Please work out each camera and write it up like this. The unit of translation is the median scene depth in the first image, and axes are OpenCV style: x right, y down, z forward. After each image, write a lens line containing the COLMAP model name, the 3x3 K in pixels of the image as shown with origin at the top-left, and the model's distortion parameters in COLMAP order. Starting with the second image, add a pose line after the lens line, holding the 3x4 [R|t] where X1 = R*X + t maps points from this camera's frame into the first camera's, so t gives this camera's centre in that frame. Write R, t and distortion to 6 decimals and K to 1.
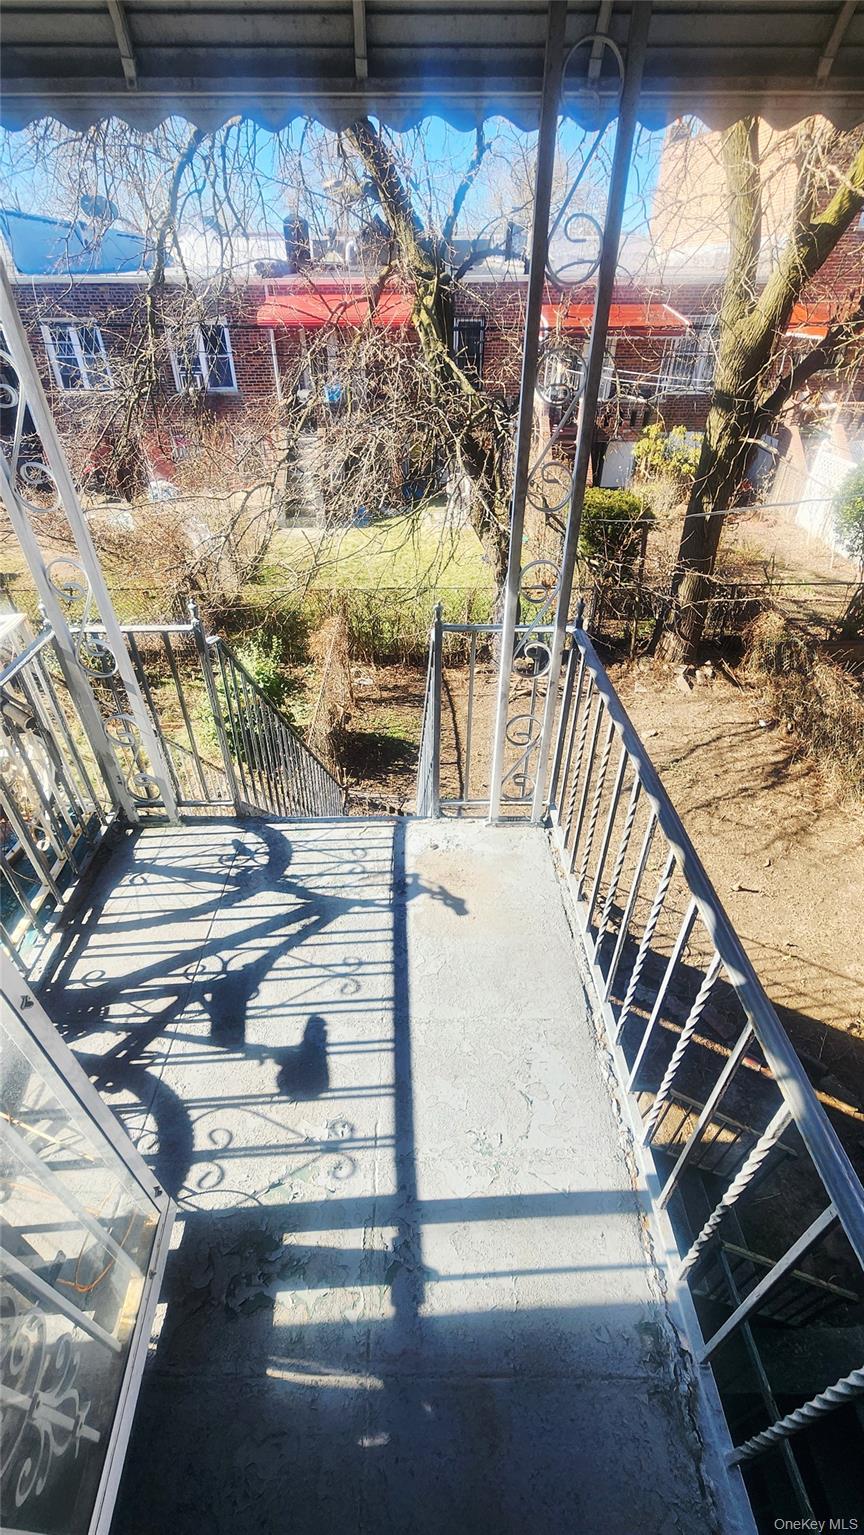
lens RADIAL K [[632.2, 0, 428.1], [0, 632.2, 764.4], [0, 0, 1]] dist [-0.001302, -0.000159]
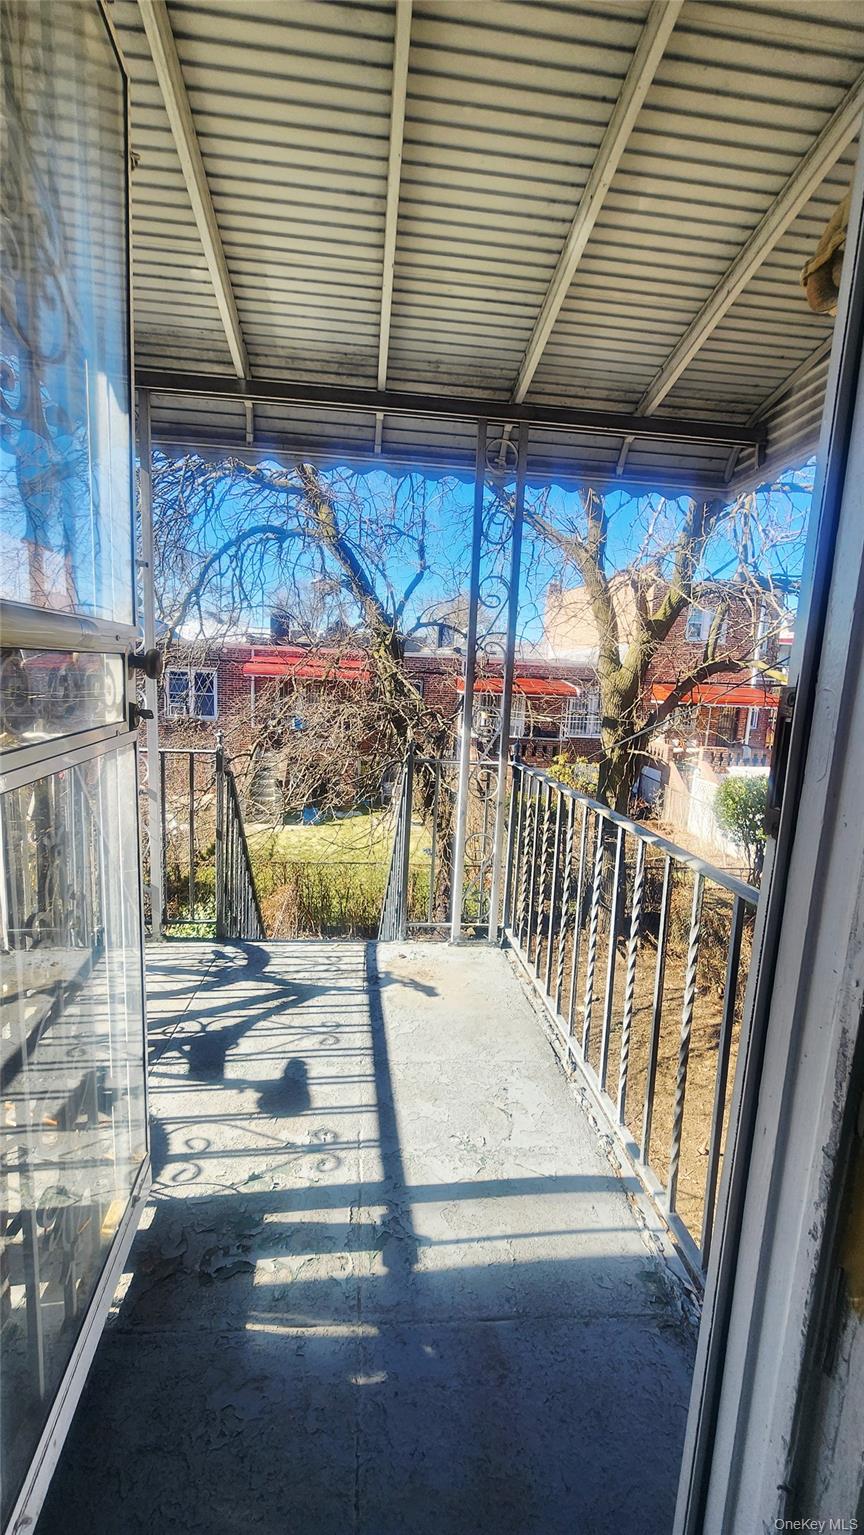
lens RADIAL K [[632.2, 0, 432.4], [0, 632.2, 779.7], [0, 0, 1]] dist [-0.001302, -0.000159]
pose [[0.994375, 0.035421, 0.099822, -0.089835], [0.017387, 0.875059, -0.483705, 0.589596], [-0.104484, 0.482719, 0.869520, -0.145825]]
